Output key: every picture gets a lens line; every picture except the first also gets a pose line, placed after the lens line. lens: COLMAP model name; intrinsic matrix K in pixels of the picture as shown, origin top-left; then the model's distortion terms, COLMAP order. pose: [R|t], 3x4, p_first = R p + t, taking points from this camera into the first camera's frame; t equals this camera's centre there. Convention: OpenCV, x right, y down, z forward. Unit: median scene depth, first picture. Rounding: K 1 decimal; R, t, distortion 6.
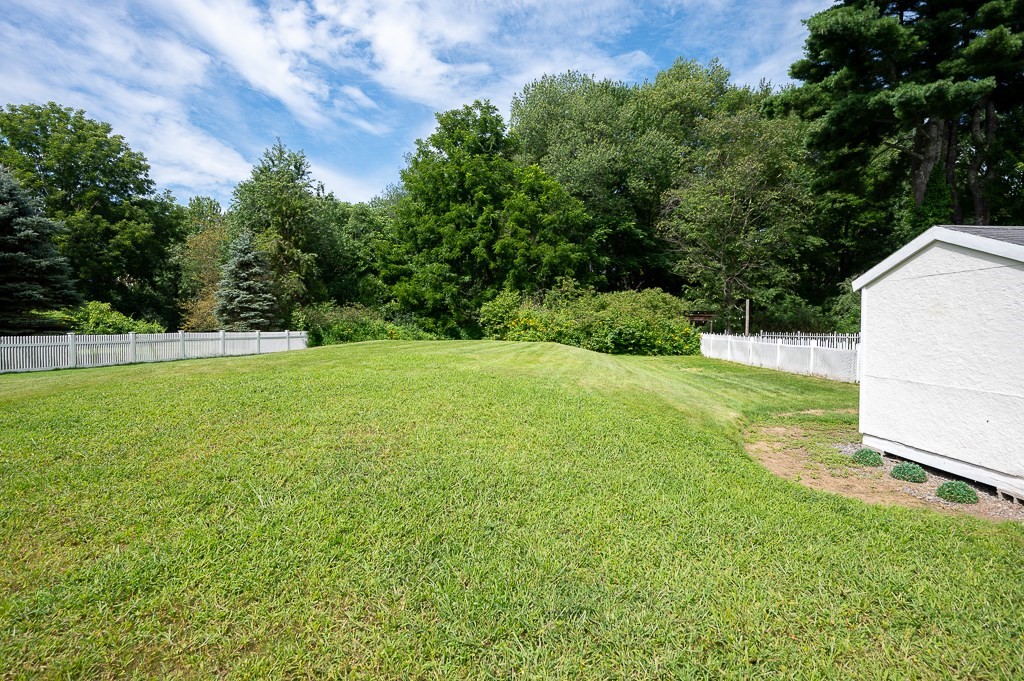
lens RADIAL K [[573.4, 0, 512.0], [0, 573.4, 340.5], [0, 0, 1]] dist [-0.000983, 0.000620]
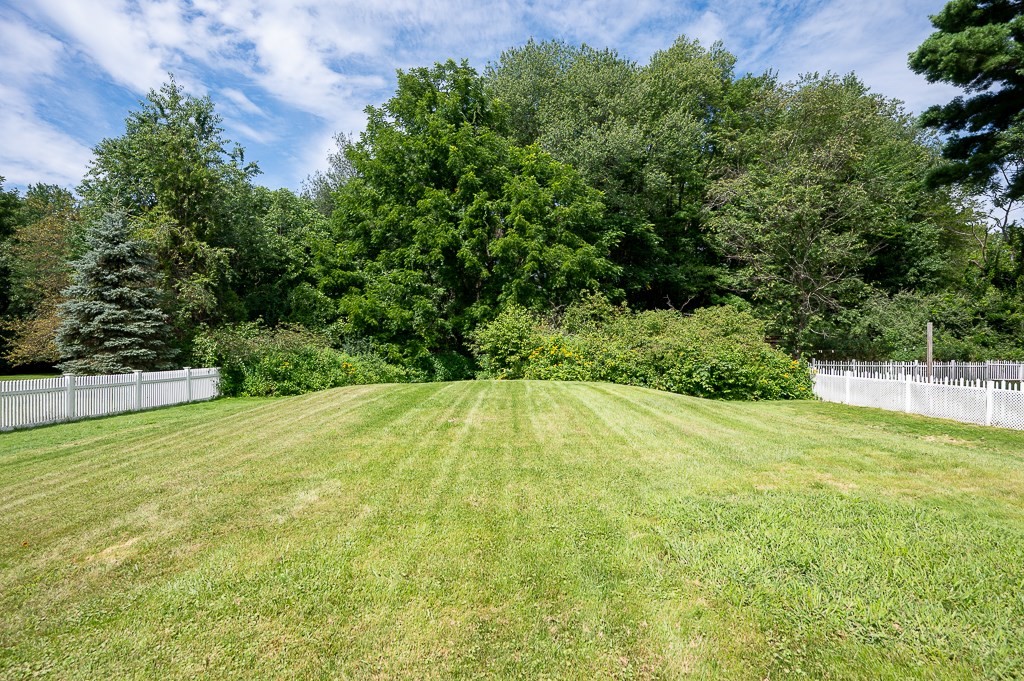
lens RADIAL K [[573.4, 0, 512.0], [0, 573.4, 340.5], [0, 0, 1]] dist [-0.000983, 0.000620]
pose [[0.982973, -0.001444, 0.183743, -0.126735], [0.007312, 0.999485, -0.031261, -0.019784], [-0.183604, 0.032072, 0.982477, 0.254988]]
